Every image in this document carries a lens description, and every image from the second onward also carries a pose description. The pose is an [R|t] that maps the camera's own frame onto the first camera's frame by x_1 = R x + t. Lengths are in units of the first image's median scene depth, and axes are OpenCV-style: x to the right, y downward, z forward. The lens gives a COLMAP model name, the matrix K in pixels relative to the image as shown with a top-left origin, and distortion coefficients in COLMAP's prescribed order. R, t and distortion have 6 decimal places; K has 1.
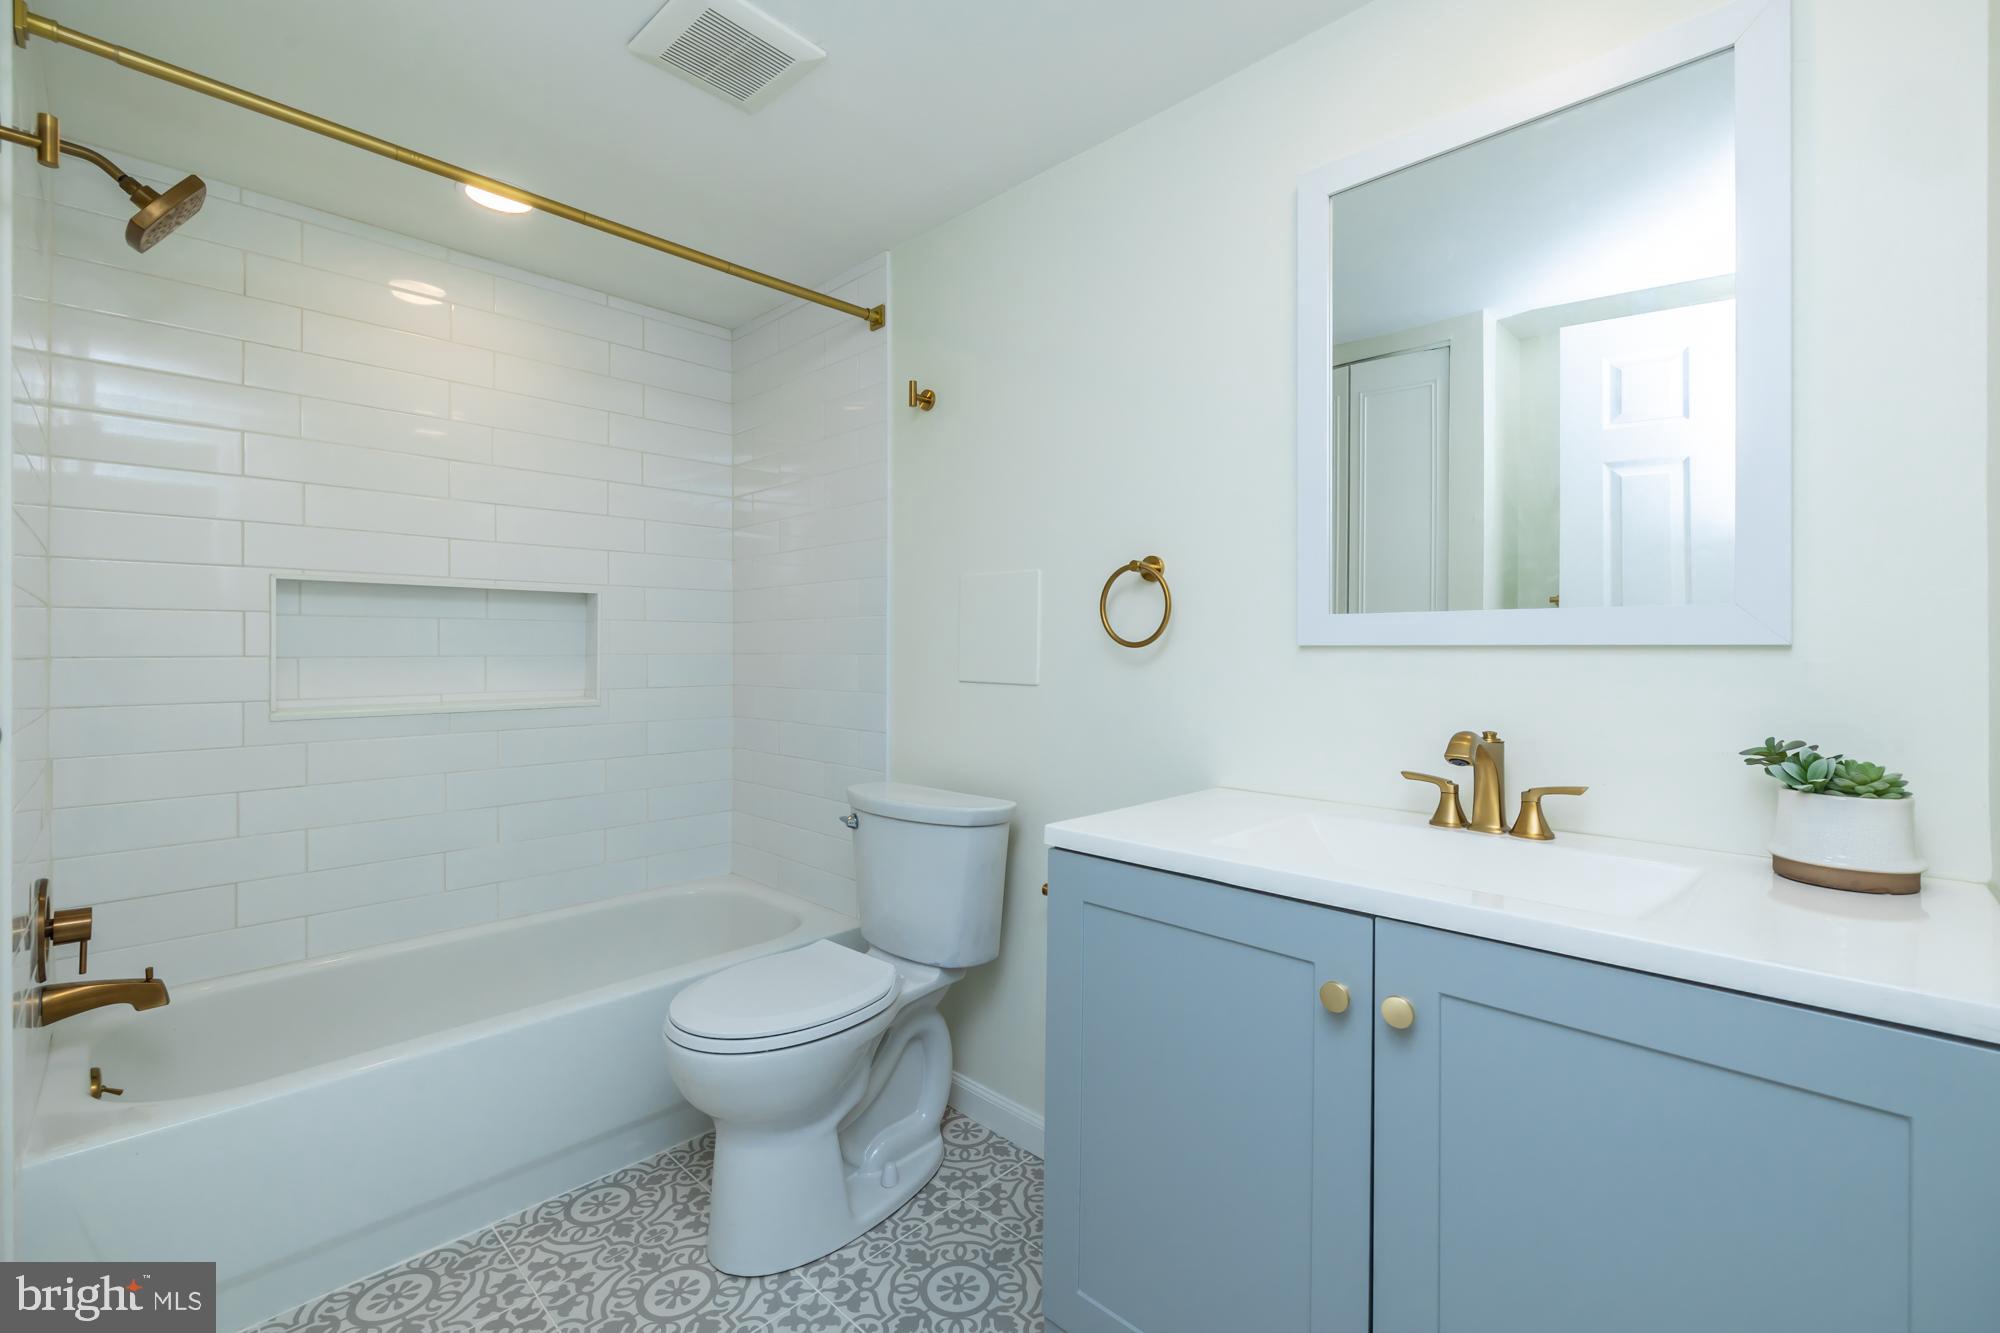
lens RADIAL K [[847.8, 0, 1005.0], [0, 847.8, 650.1], [0, 0, 1]] dist [0.000677, -0.000172]
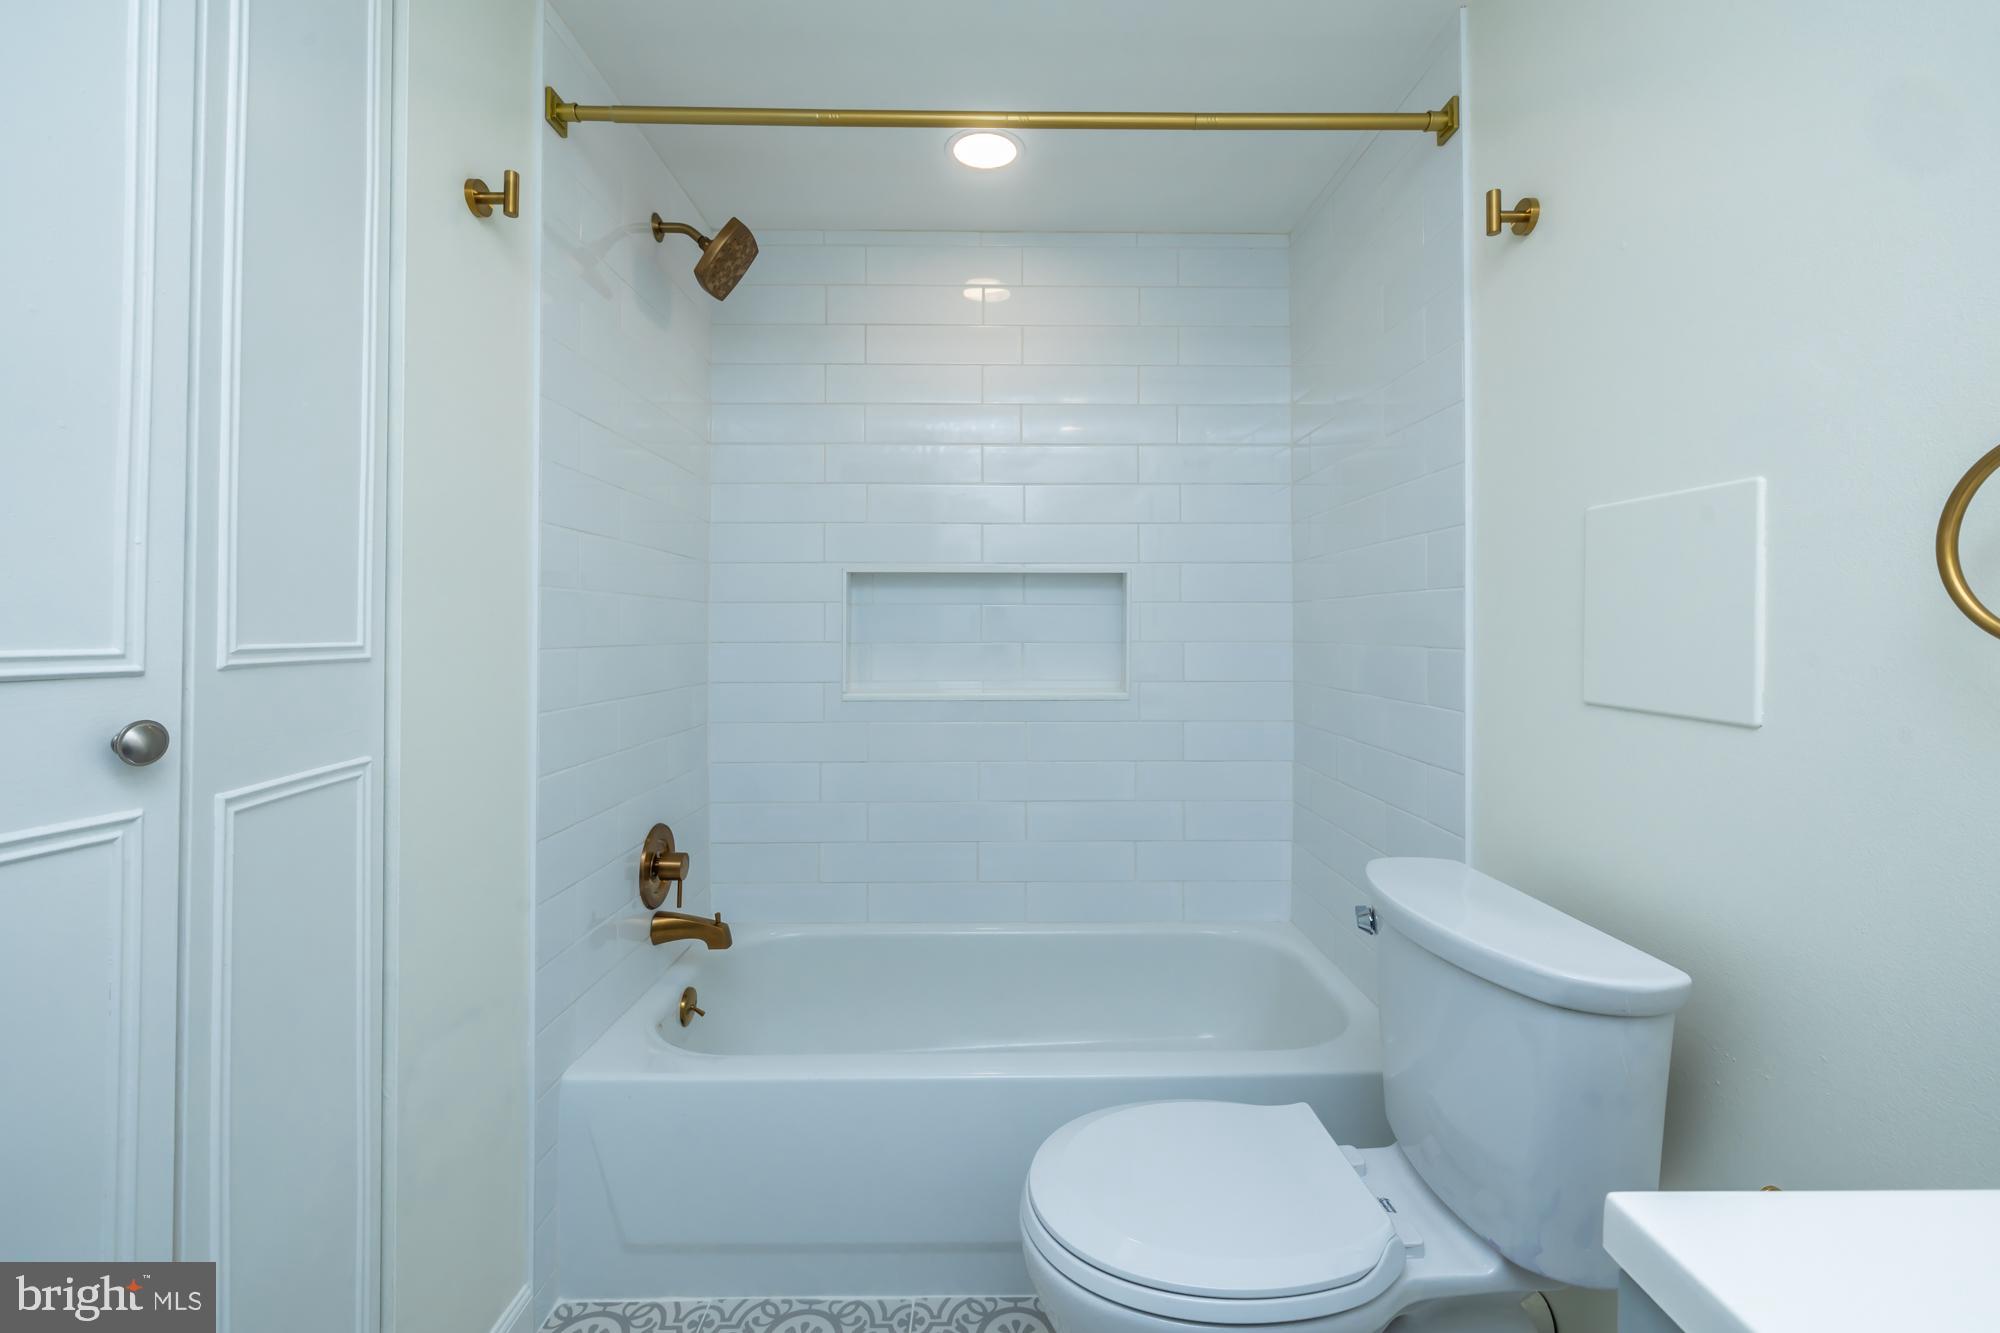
lens RADIAL K [[856.8, 0, 1002.8], [0, 856.8, 614.5], [0, 0, 1]] dist [0.000529, 0.000268]
pose [[0.703531, -0.010791, -0.710582, 0.081490], [-0.002924, 0.999832, -0.018080, -0.009480], [0.710658, 0.014798, 0.703382, 0.373410]]
